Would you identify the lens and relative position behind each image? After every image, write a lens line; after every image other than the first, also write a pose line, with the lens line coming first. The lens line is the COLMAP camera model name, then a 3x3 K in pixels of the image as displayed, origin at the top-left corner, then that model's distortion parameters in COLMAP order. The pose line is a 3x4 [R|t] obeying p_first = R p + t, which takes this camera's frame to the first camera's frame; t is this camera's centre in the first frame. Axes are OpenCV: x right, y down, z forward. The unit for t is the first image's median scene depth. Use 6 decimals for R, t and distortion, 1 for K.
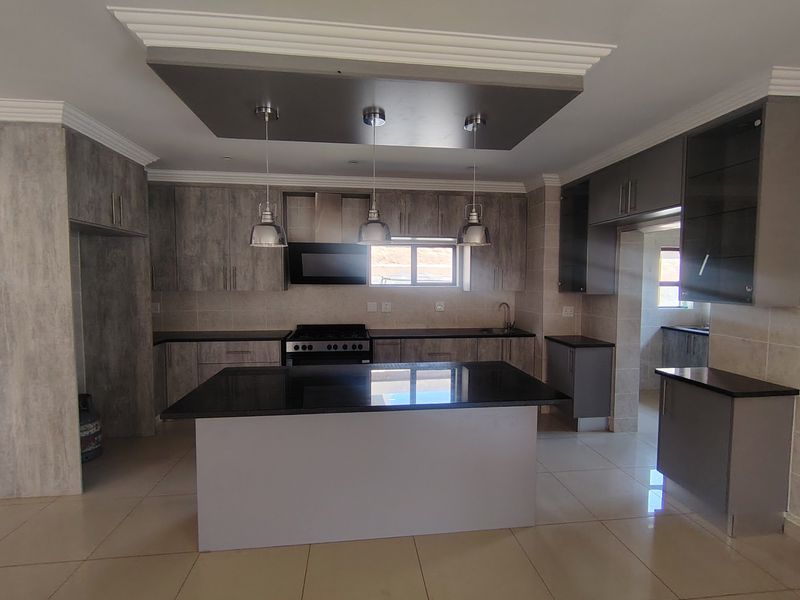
lens RADIAL K [[377.3, 0, 400.0], [0, 377.3, 300.0], [0, 0, 1]] dist [0.003236, 0.000388]
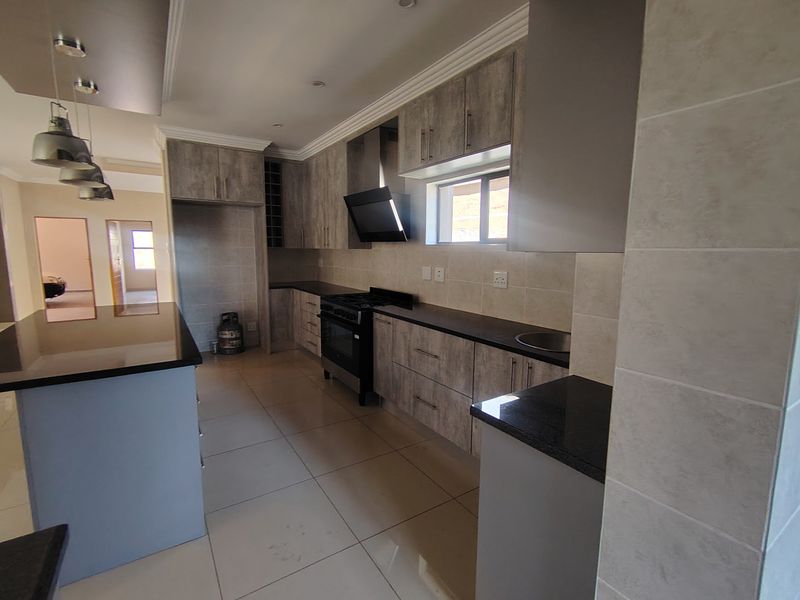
lens RADIAL K [[377.3, 0, 400.0], [0, 377.3, 300.0], [0, 0, 1]] dist [0.003236, 0.000388]
pose [[0.434569, 0.120649, -0.892521, 0.630799], [-0.059283, 0.992669, 0.105322, -0.004055], [0.898686, 0.007142, 0.438535, 0.704671]]
